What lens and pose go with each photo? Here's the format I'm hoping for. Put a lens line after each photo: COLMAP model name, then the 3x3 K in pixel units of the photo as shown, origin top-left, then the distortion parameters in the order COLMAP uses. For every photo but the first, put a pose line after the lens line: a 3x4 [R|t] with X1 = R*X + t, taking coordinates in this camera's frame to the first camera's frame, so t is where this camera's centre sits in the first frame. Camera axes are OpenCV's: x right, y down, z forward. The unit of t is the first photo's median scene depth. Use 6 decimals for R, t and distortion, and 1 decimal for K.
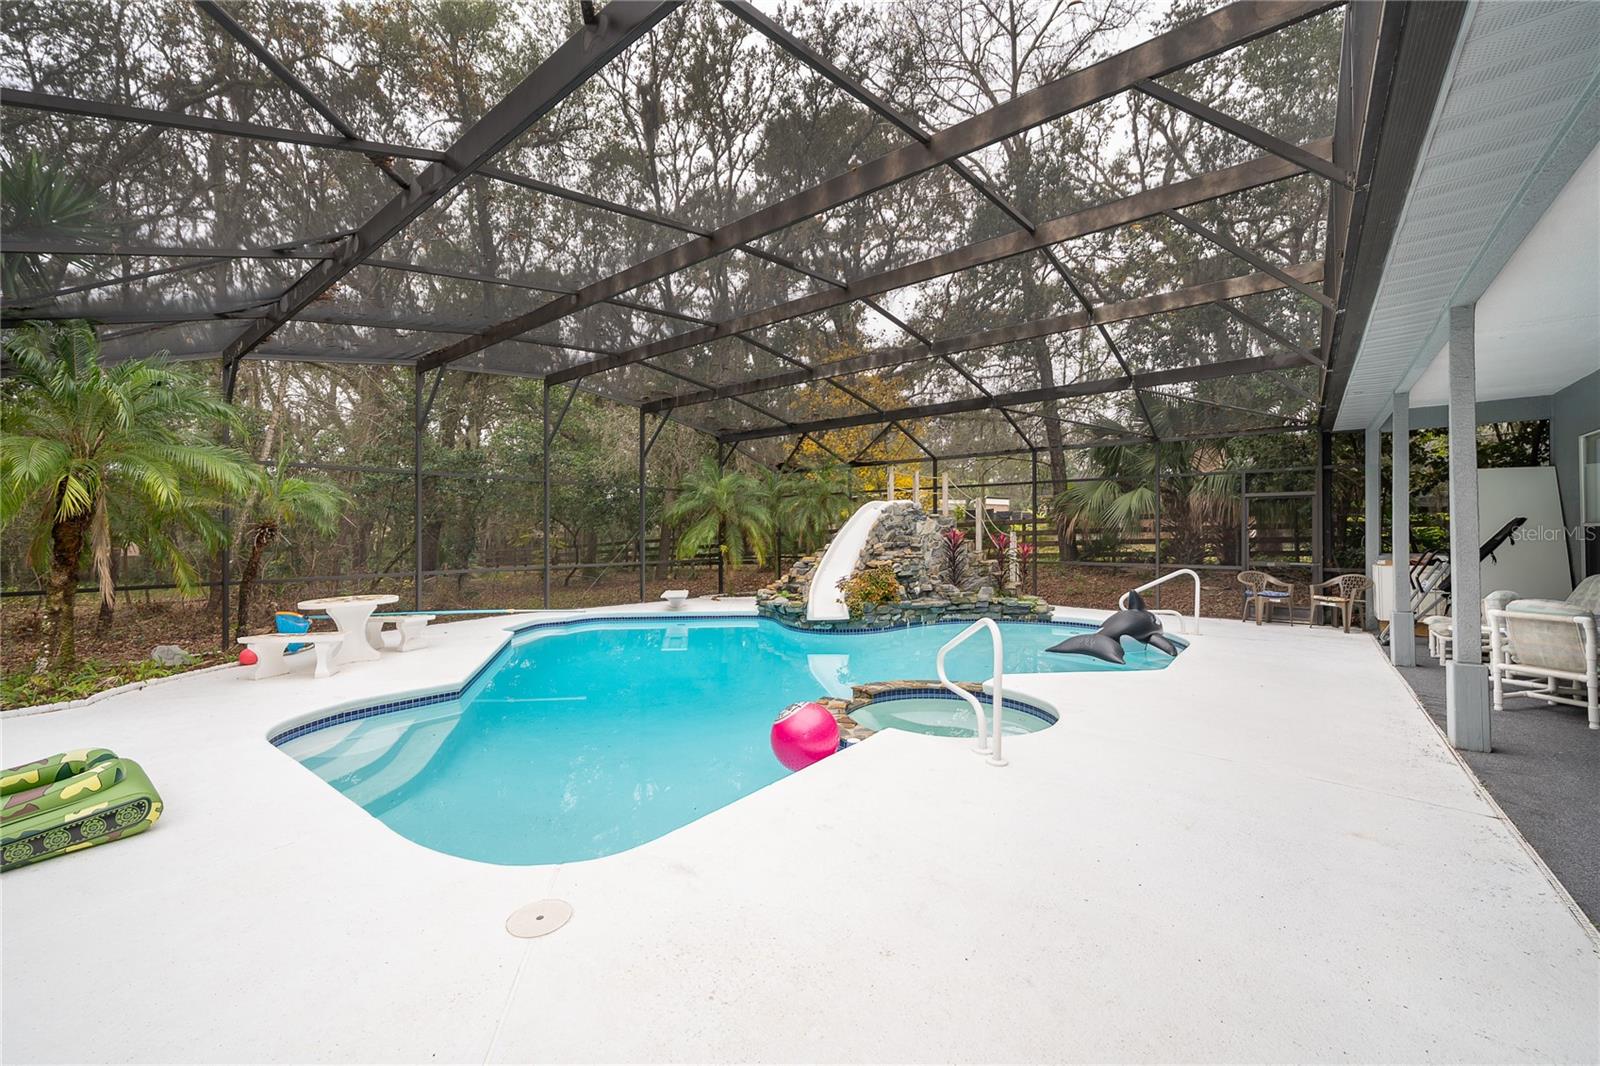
lens RADIAL K [[642.0, 0, 799.0], [0, 642.0, 529.6], [0, 0, 1]] dist [-0.002126, -0.000237]
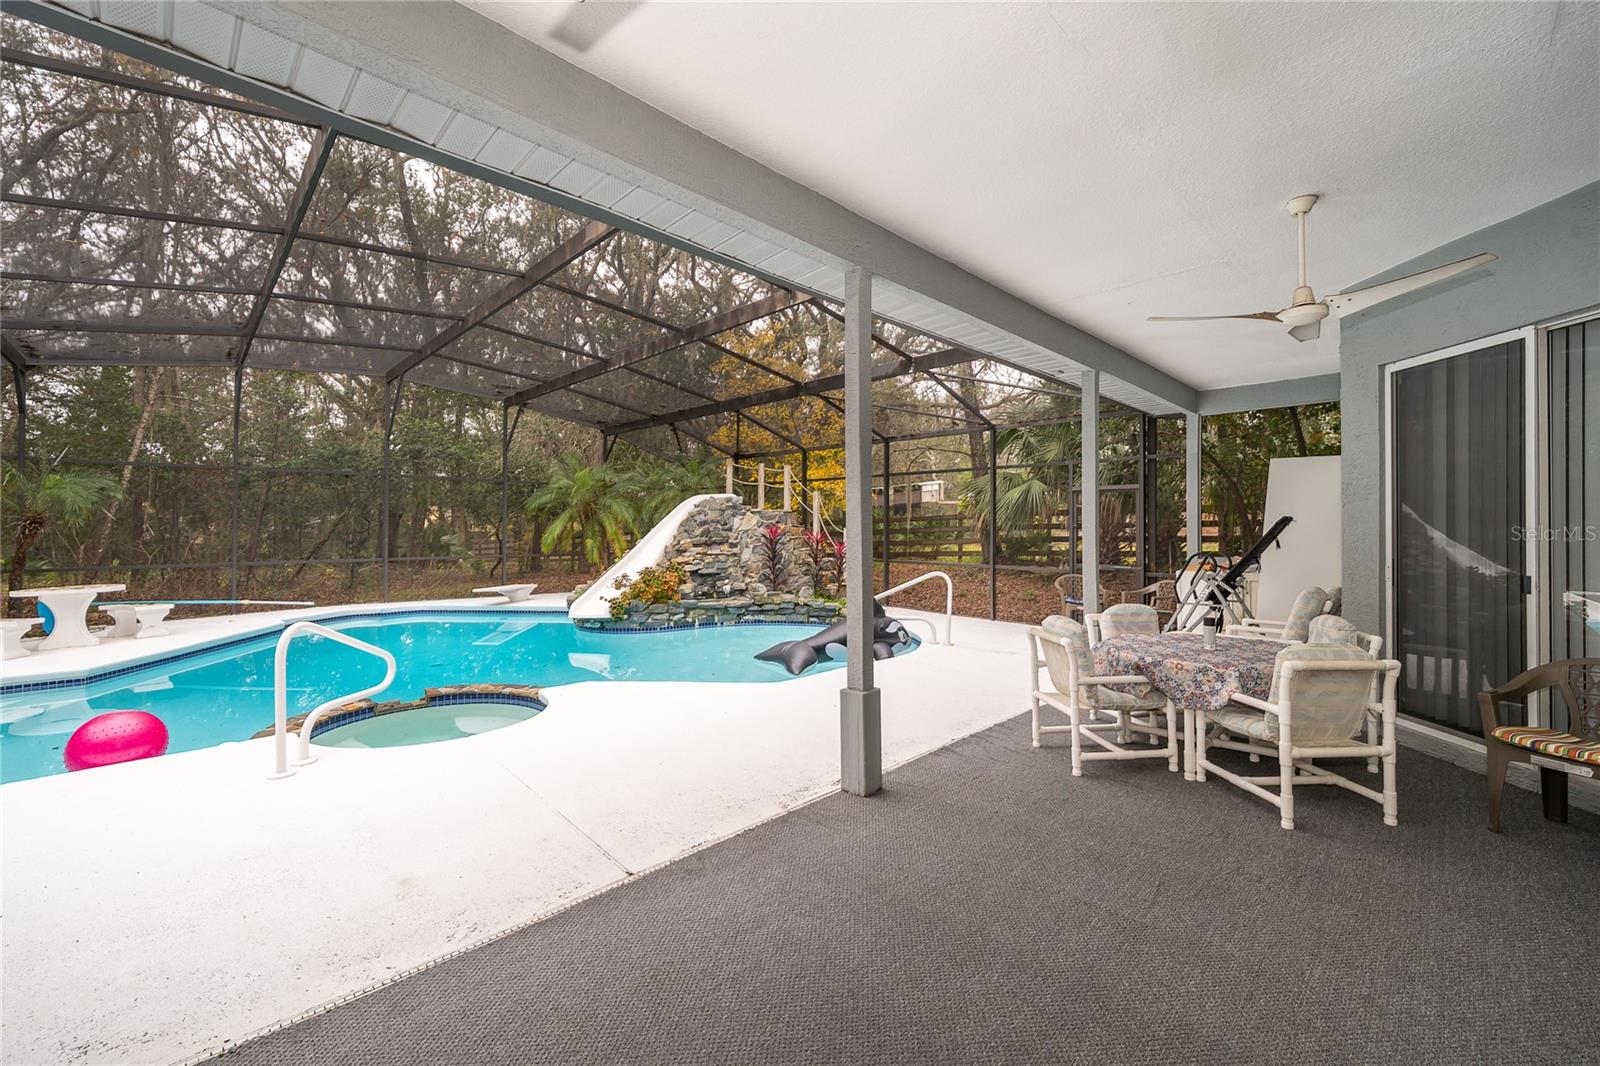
lens RADIAL K [[642.0, 0, 787.0], [0, 642.0, 534.2], [0, 0, 1]] dist [-0.002126, -0.000237]
pose [[0.988025, 0.006425, -0.154162, 0.432472], [-0.003926, 0.999856, 0.016510, -0.002660], [0.154246, -0.015707, 0.987908, 0.079473]]
